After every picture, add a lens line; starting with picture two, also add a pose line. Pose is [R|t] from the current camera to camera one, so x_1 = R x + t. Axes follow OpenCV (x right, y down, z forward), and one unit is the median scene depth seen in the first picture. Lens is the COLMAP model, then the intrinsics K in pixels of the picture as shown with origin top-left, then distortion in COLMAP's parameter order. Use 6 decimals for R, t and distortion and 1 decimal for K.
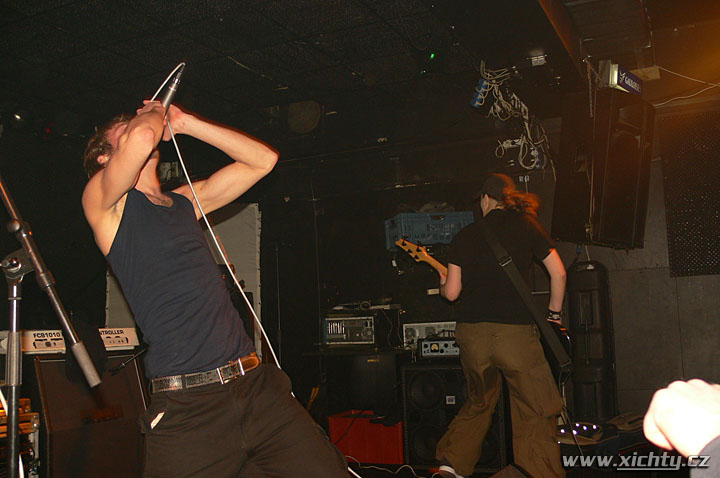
lens RADIAL K [[788.6, 0, 379.2], [0, 788.6, 237.6], [0, 0, 1]] dist [-0.136846, 0.000000]
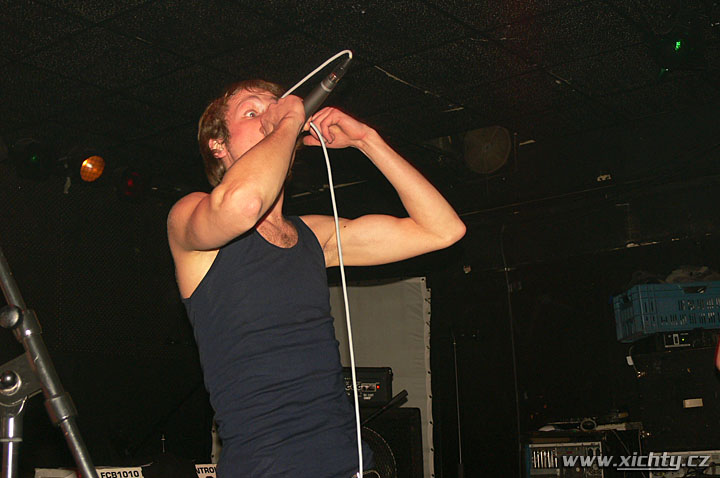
lens RADIAL K [[1101.1, 0, 372.9], [0, 1101.1, 239.1], [0, 0, 1]] dist [-0.084938, 0.000000]
pose [[0.979366, -0.036679, -0.198740, -0.007019], [0.021115, 0.996581, -0.079873, -0.000465], [0.200990, 0.074028, 0.976792, 0.052543]]
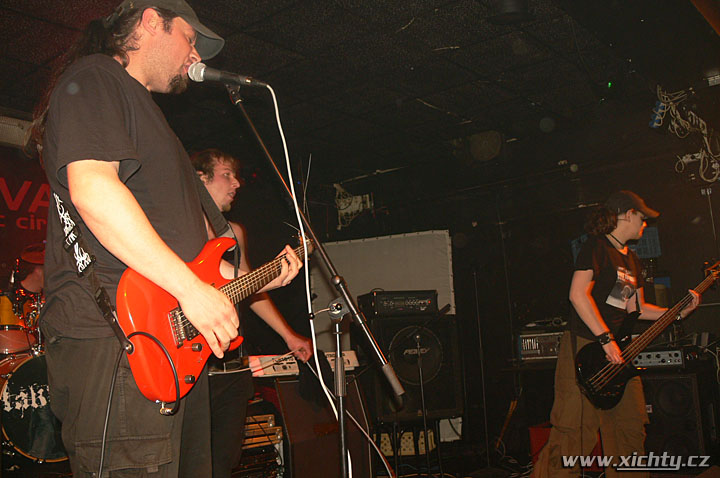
lens RADIAL K [[788.6, 0, 364.1], [0, 788.6, 237.9], [0, 0, 1]] dist [-0.136846, 0.000000]
pose [[0.970888, -0.056262, -0.232834, -0.021207], [0.050660, 0.998266, -0.029975, -0.008518], [0.234116, 0.017308, 0.972055, -0.085418]]
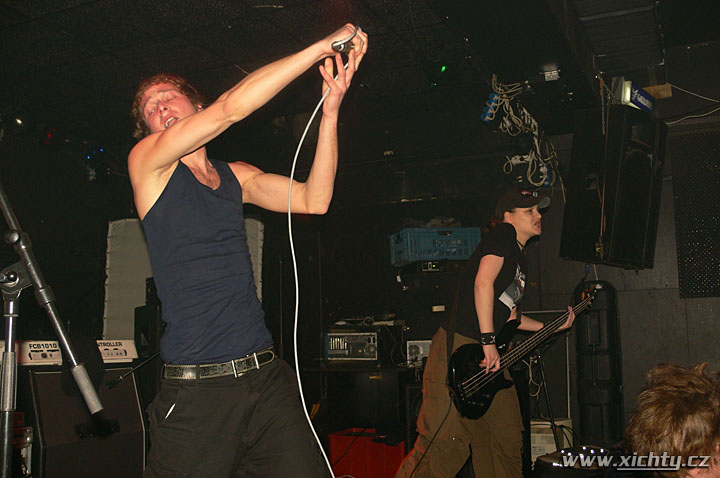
lens RADIAL K [[788.6, 0, 382.2], [0, 788.6, 234.4], [0, 0, 1]] dist [-0.136846, 0.000000]
pose [[0.999767, 0.020884, 0.005474, -0.009273], [-0.020766, 0.999566, -0.020891, -0.001852], [-0.005908, 0.020773, 0.999767, 0.019292]]
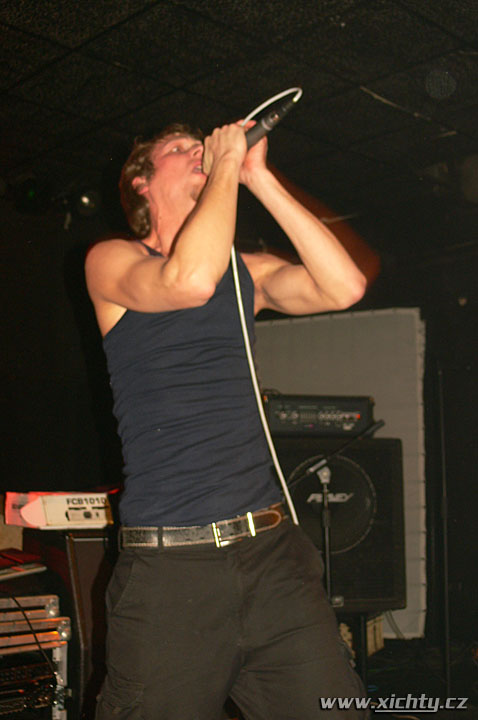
lens RADIAL K [[1026.2, 0, 231.8], [0, 1026.2, 363.6], [0, 0, 1]] dist [-0.071355, 0.000000]
pose [[0.937403, -0.016673, -0.347847, 0.003033], [0.015659, 0.999861, -0.005725, 0.008965], [0.347895, -0.000080, 0.937534, 0.138236]]
